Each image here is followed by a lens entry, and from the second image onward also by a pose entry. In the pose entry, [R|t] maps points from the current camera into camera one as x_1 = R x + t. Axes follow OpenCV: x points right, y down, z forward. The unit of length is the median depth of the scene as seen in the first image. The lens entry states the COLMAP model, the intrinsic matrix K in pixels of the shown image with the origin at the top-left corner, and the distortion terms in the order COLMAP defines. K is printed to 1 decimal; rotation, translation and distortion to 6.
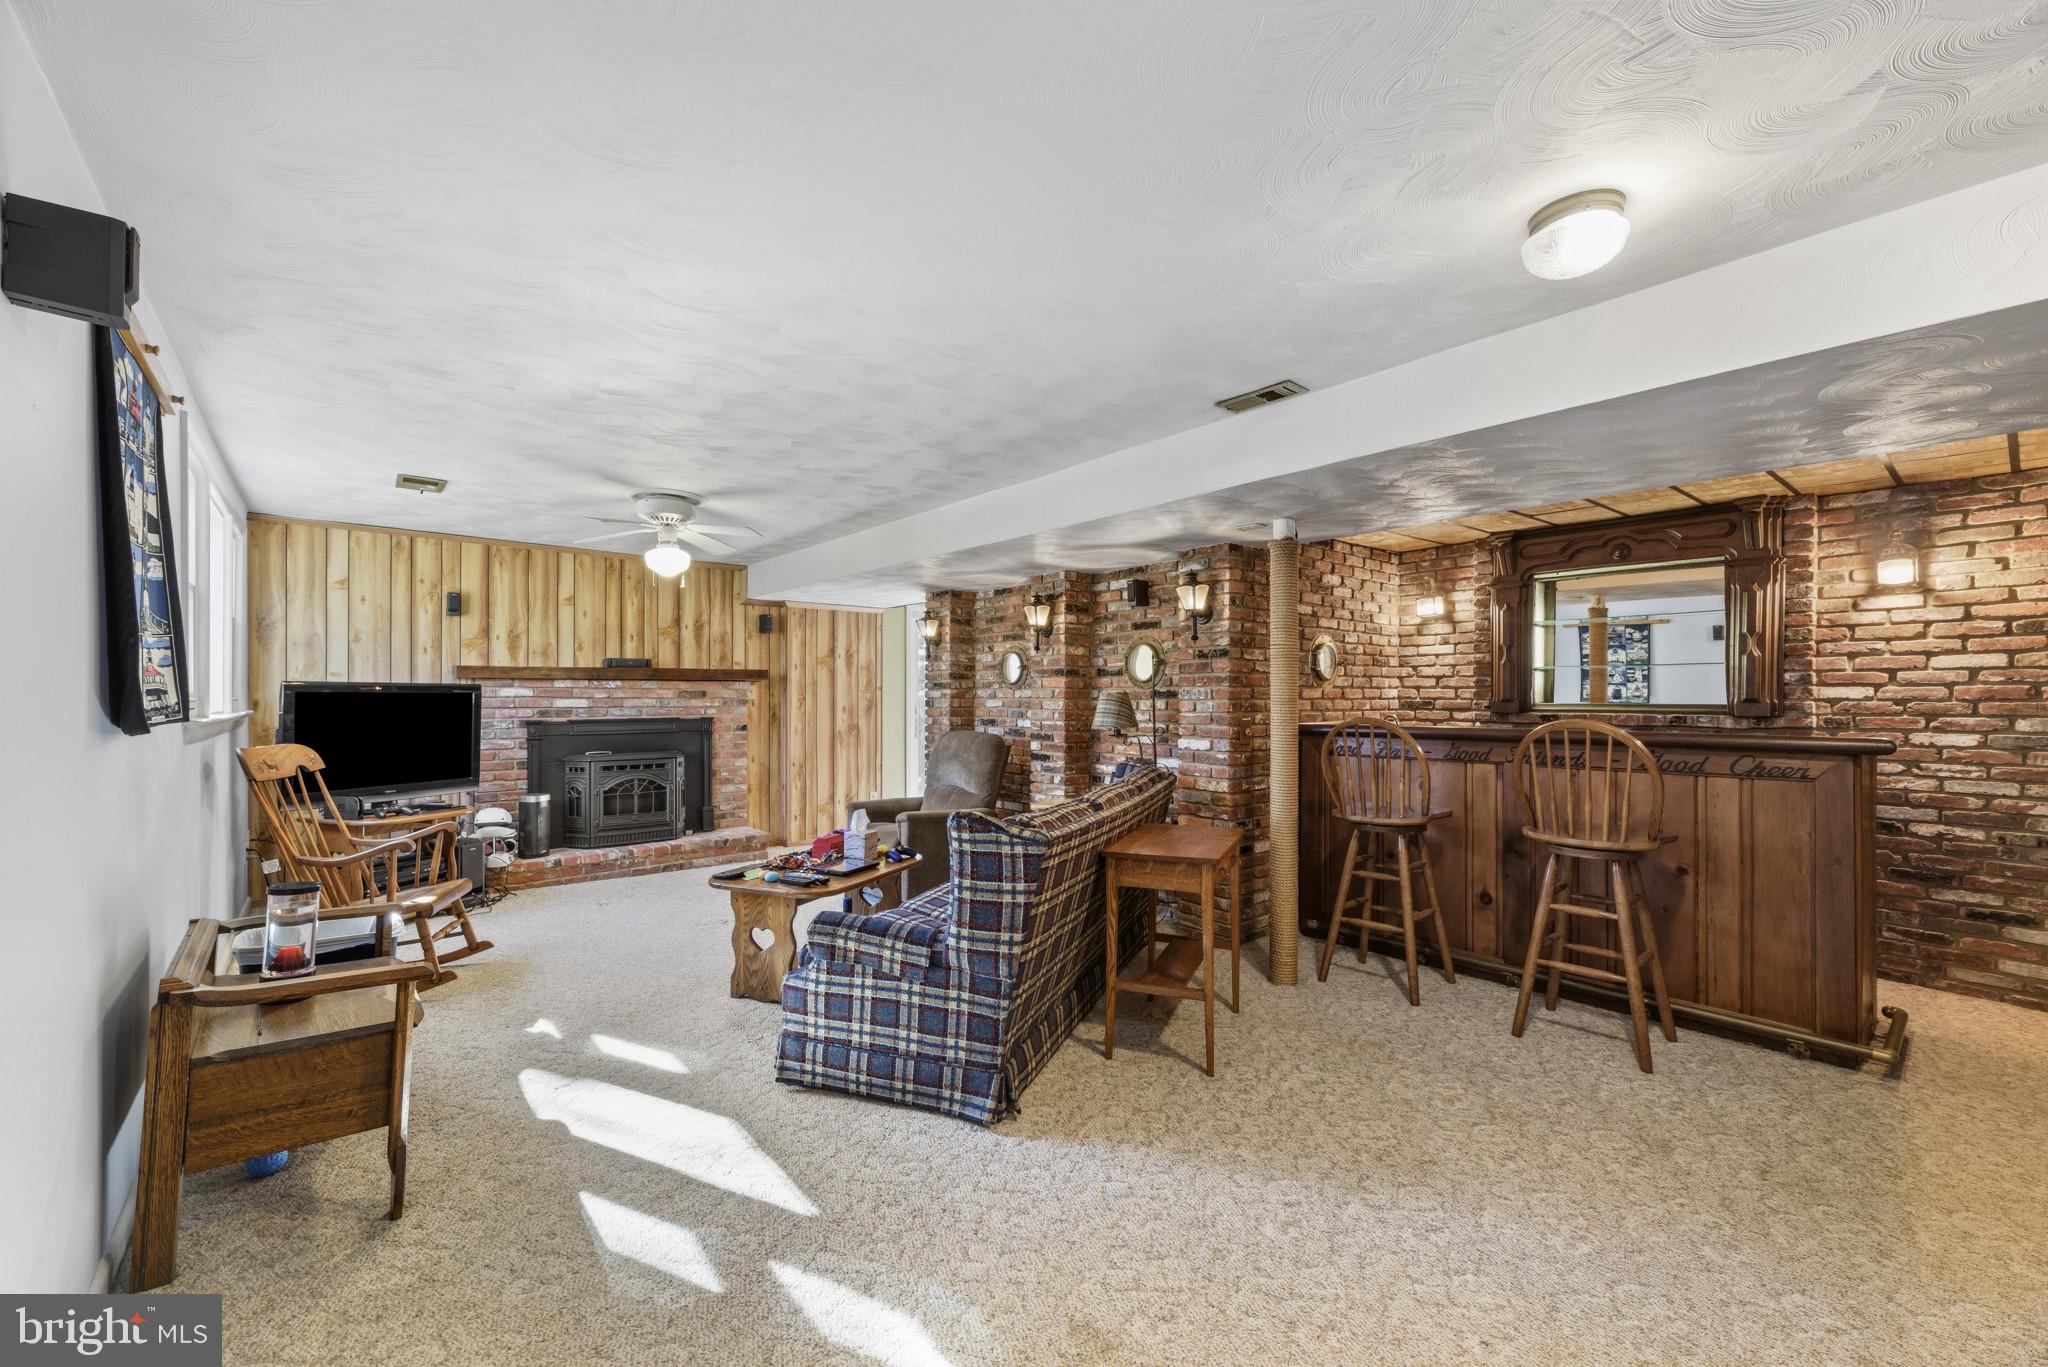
lens RADIAL K [[819.9, 0, 1021.7], [0, 819.9, 670.5], [0, 0, 1]] dist [-0.000482, -0.000043]
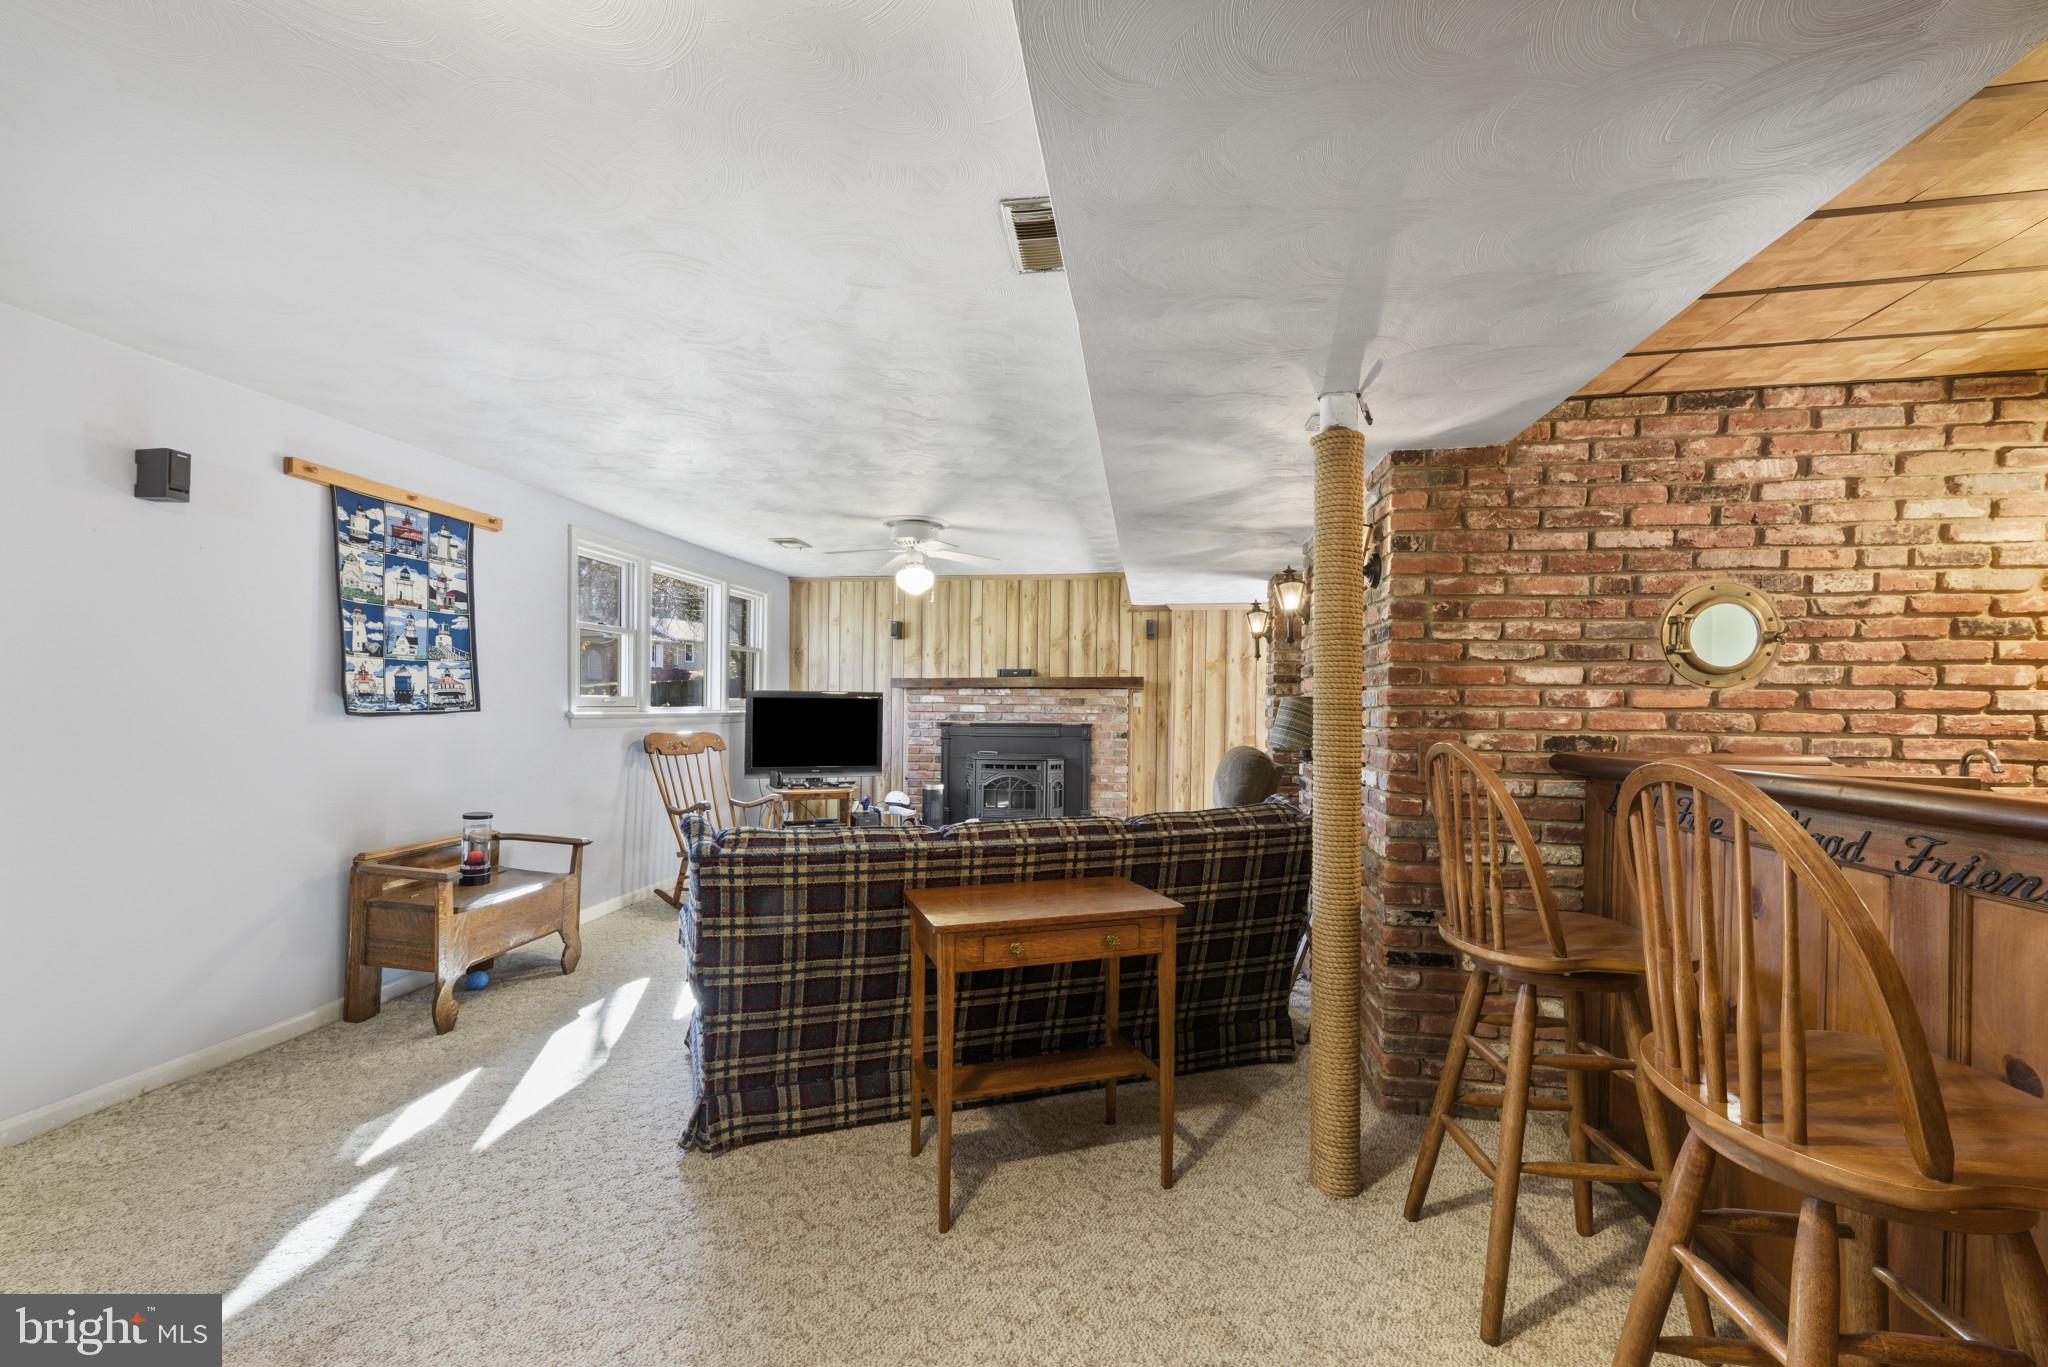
lens RADIAL K [[831.0, 0, 1031.2], [0, 831.0, 697.9], [0, 0, 1]] dist [0.000454, 0.000093]
pose [[0.657647, -0.001757, -0.753324, 0.429022], [0.015269, 0.999823, 0.010997, 0.013870], [0.753171, -0.018735, 0.657558, 0.307965]]
